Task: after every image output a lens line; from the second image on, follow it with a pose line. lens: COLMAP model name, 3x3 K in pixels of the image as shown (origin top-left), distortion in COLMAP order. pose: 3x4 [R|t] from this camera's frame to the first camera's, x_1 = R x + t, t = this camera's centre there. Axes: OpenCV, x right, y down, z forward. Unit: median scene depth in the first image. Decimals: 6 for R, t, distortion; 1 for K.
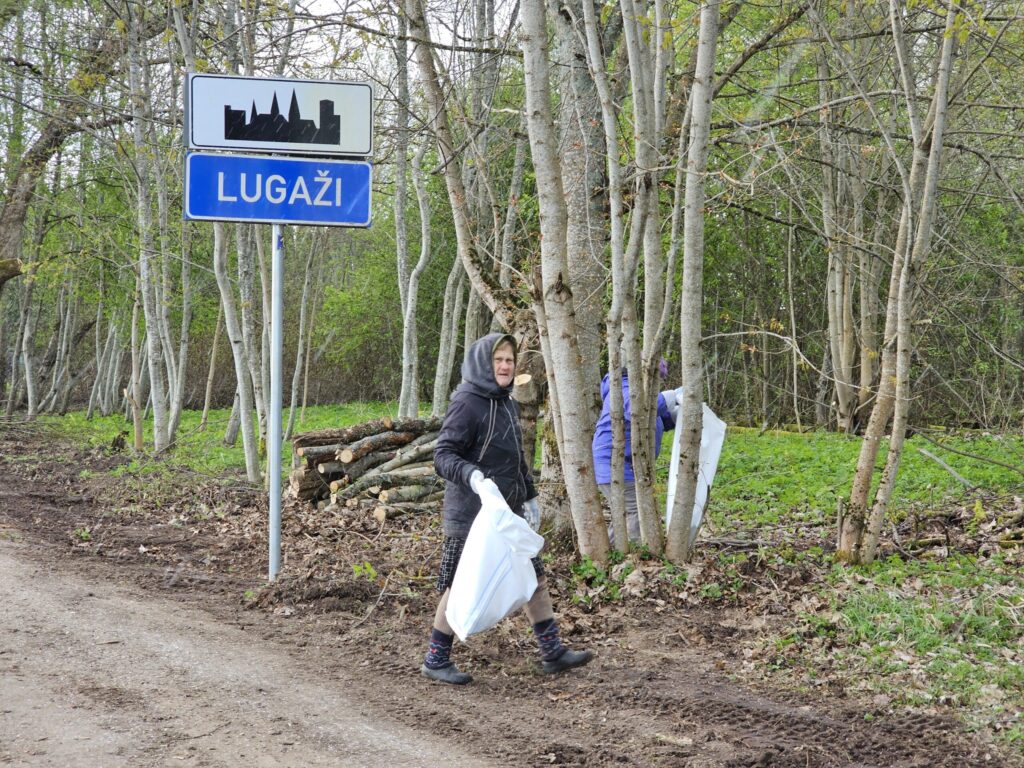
lens RADIAL K [[2027.2, 0, 539.9], [0, 2027.2, 365.6], [0, 0, 1]] dist [-0.039191, 1.951292]
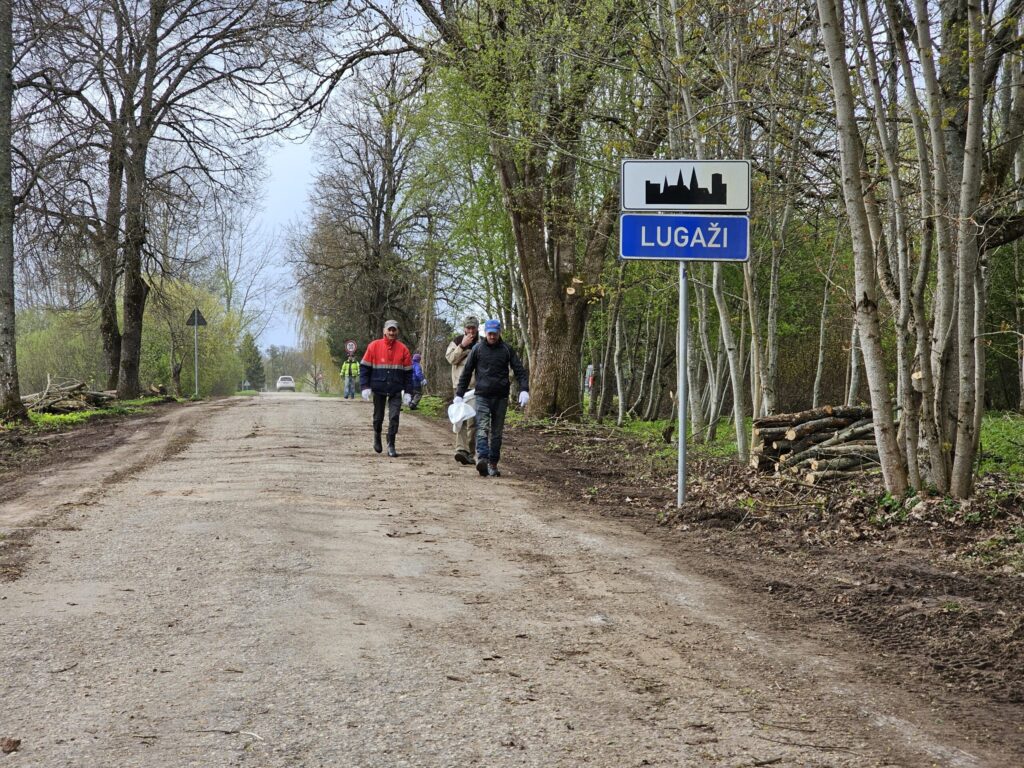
lens RADIAL K [[2027.2, 0, 539.9], [0, 2027.2, 365.6], [0, 0, 1]] dist [-0.039191, 1.951292]
pose [[0.951337, -0.004811, -0.308116, 0.217758], [0.002068, 0.999955, -0.009229, 0.017703], [0.308146, 0.008143, 0.951304, -0.401766]]
